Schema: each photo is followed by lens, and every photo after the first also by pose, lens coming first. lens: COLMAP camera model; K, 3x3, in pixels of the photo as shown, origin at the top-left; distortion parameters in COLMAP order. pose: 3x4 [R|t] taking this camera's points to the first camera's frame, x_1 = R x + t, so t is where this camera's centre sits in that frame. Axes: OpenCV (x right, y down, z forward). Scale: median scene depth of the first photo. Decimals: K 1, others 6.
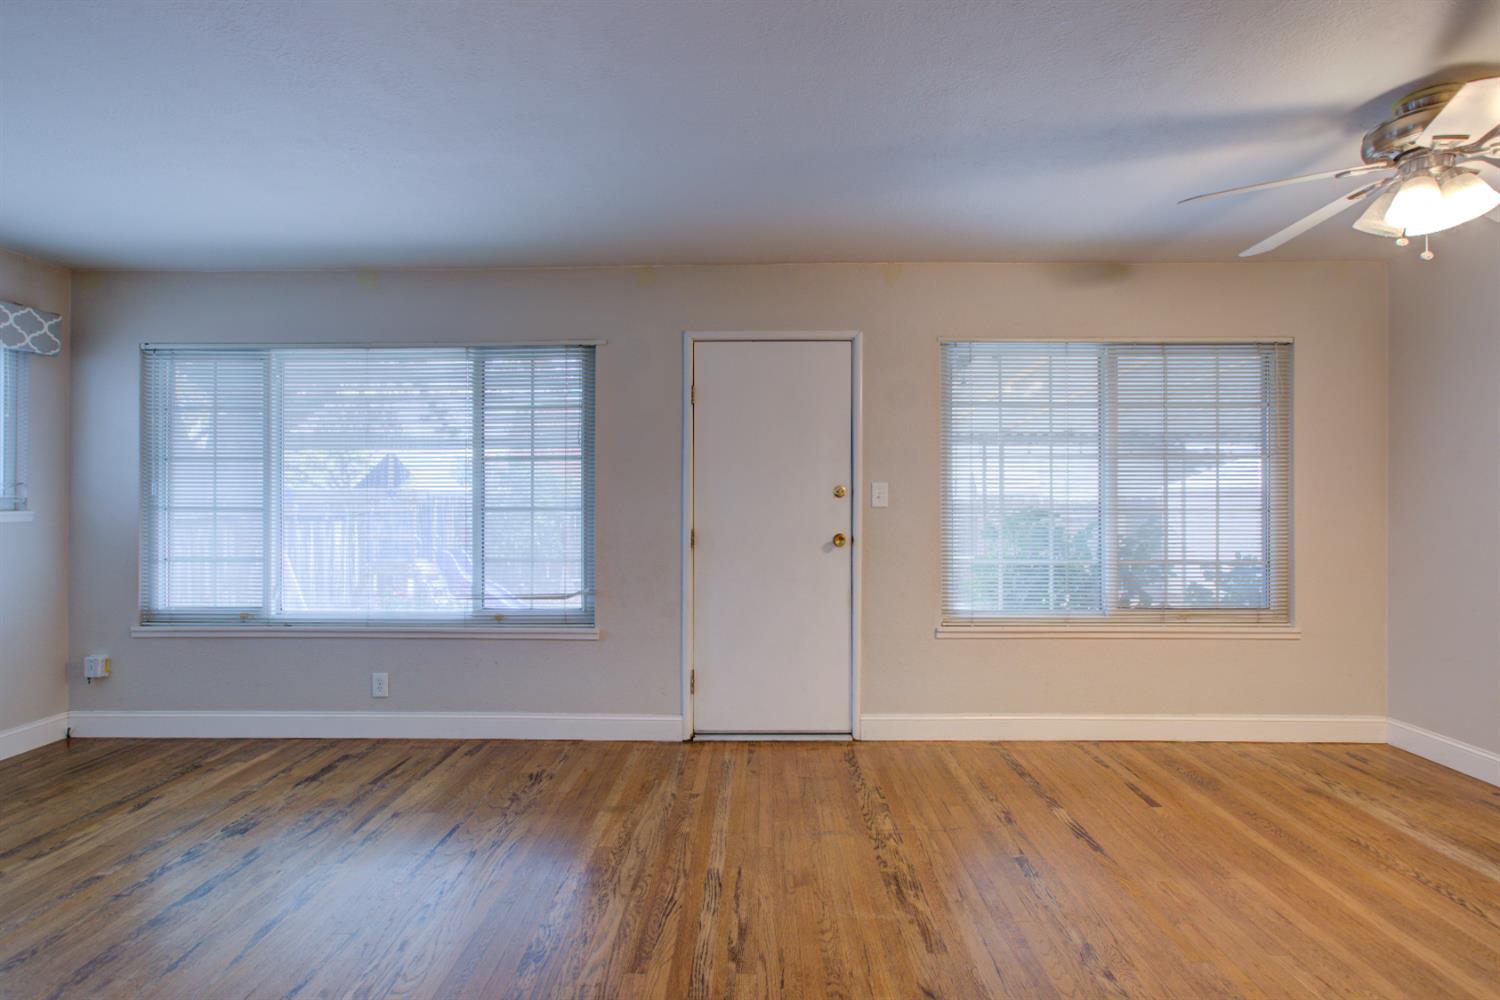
lens RADIAL K [[697.3, 0, 765.9], [0, 697.3, 496.5], [0, 0, 1]] dist [-0.003594, -0.000227]
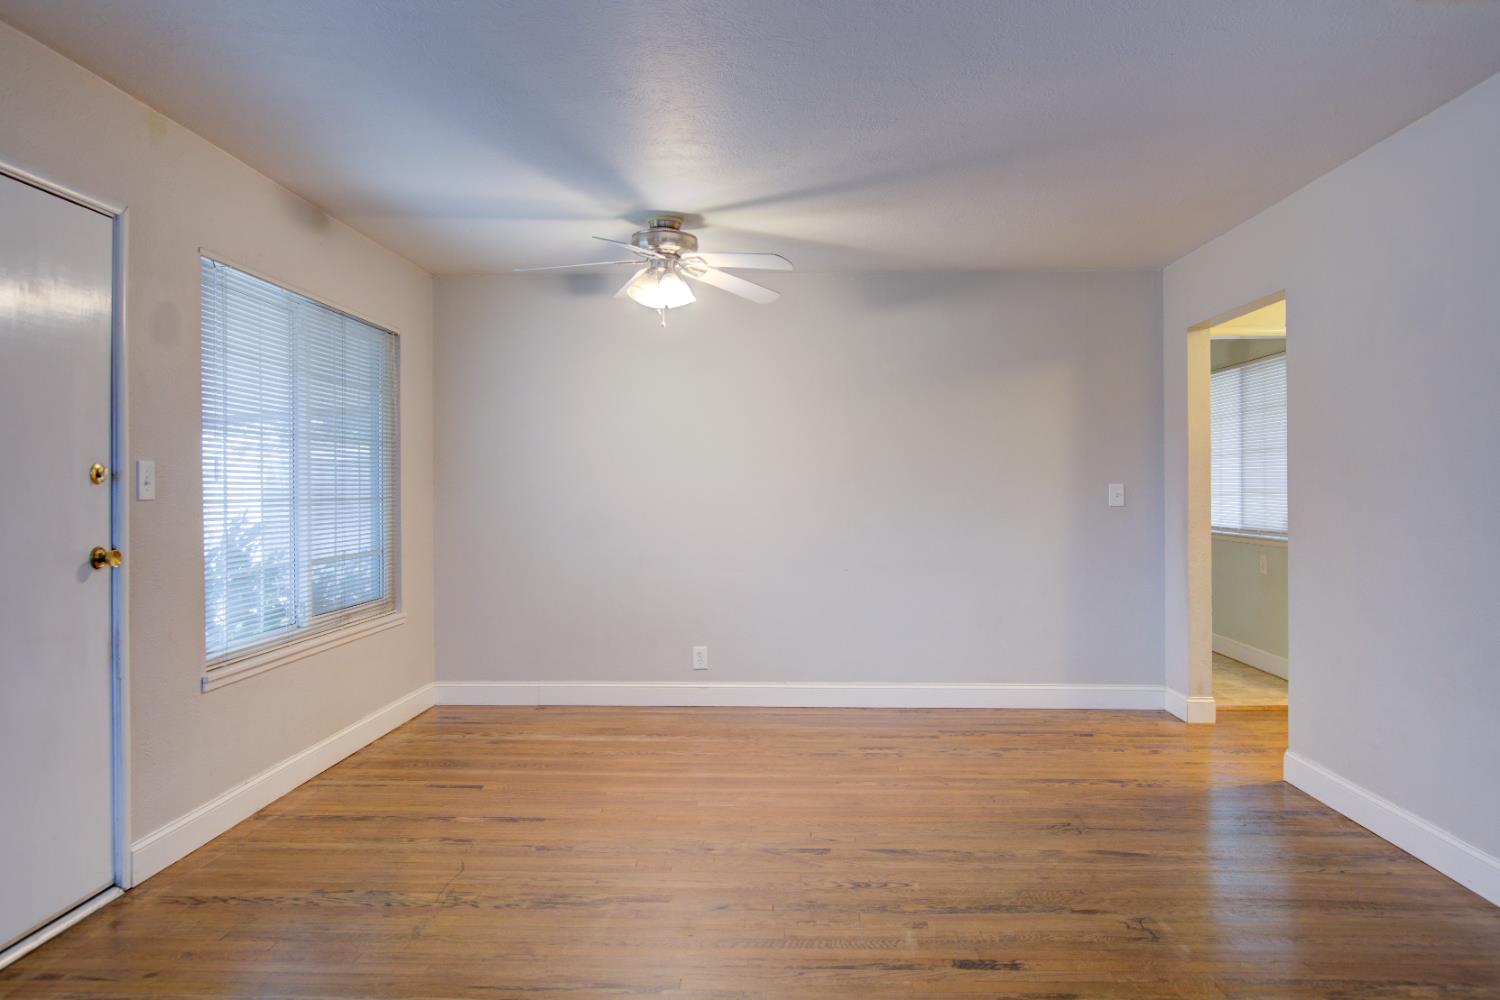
lens RADIAL K [[1002.2, 0, 748.3], [0, 1002.2, 481.2], [0, 0, 1]] dist [-0.002372, -0.001629]
pose [[0.035509, 0.007920, 0.999338, -0.751278], [-0.002328, 0.999967, -0.007843, 0.005110], [-0.999367, -0.002048, 0.035526, 0.463701]]
